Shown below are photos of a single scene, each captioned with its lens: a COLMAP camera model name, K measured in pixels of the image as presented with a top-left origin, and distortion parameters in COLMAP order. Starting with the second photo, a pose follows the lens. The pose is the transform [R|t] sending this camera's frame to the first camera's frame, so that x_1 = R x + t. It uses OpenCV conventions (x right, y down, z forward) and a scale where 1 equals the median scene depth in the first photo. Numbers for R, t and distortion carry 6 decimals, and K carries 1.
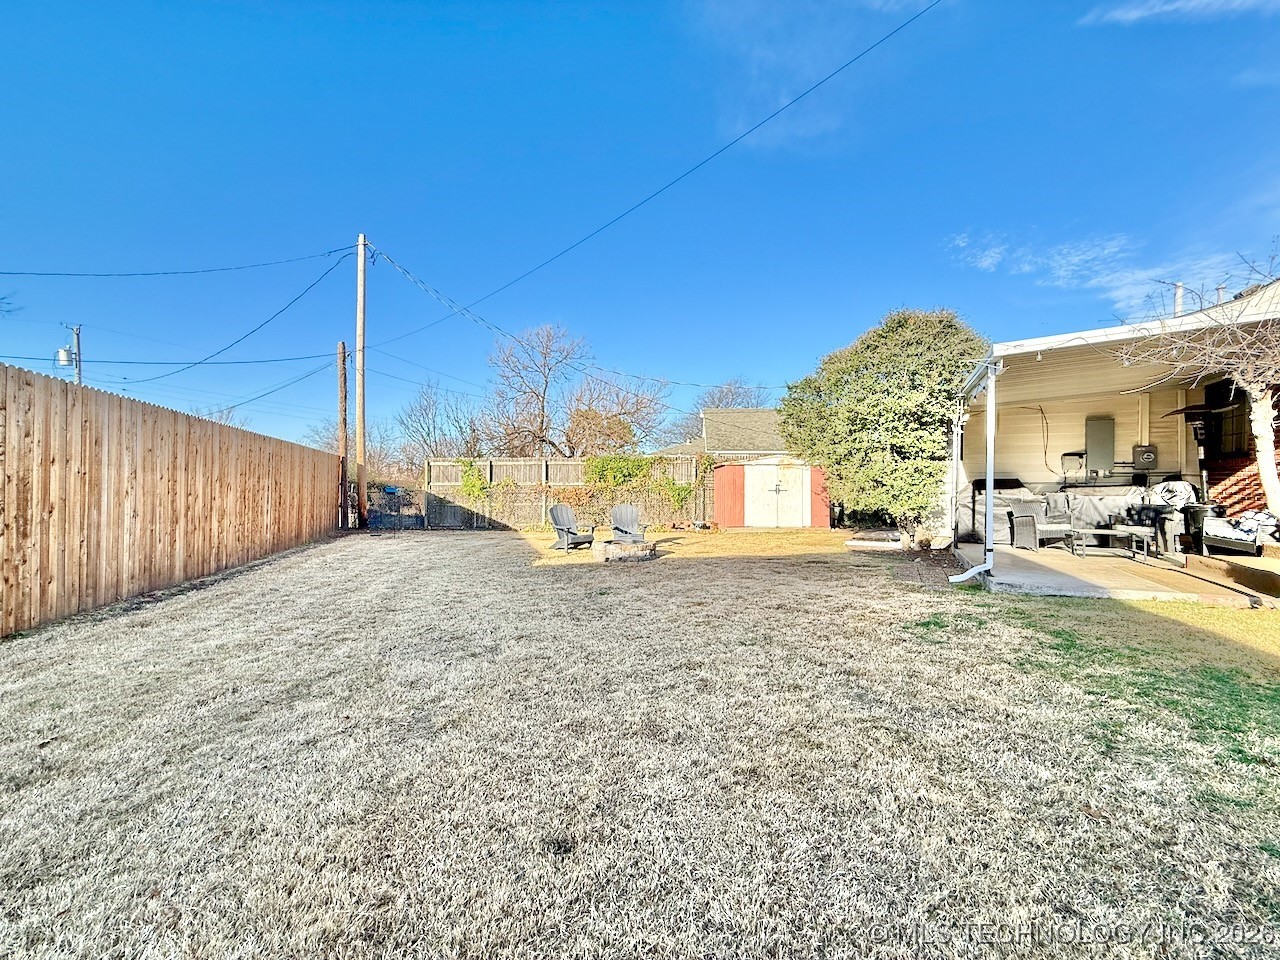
lens RADIAL K [[506.9, 0, 637.4], [0, 506.9, 480.7], [0, 0, 1]] dist [-0.000774, 0.000439]
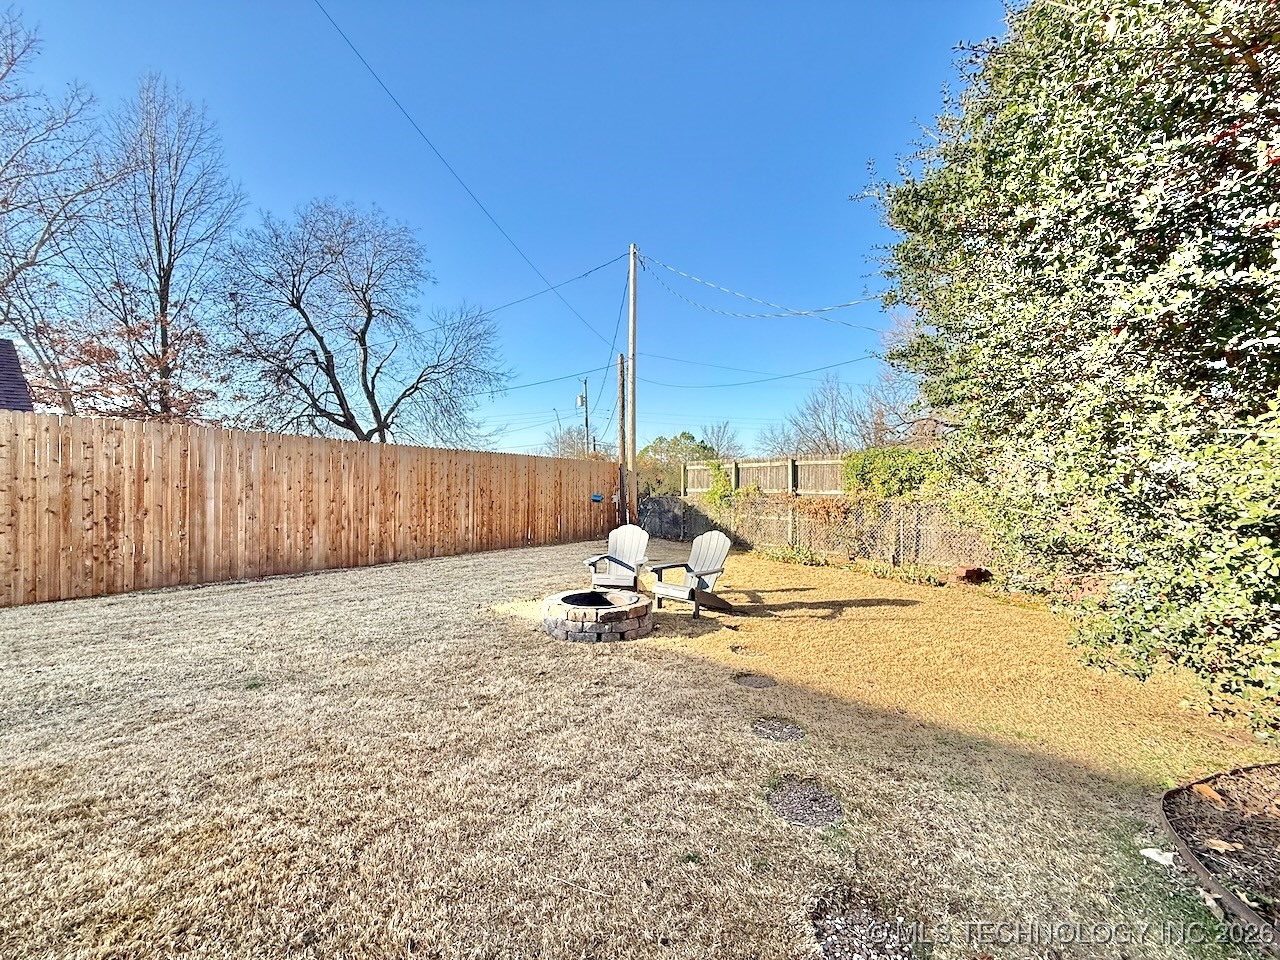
lens RADIAL K [[506.9, 0, 637.4], [0, 506.9, 480.7], [0, 0, 1]] dist [-0.000774, 0.000439]
pose [[0.591024, -0.003780, -0.806645, 0.660388], [0.003155, 0.999992, -0.002374, -0.021259], [0.806648, -0.001141, 0.591031, 0.973592]]
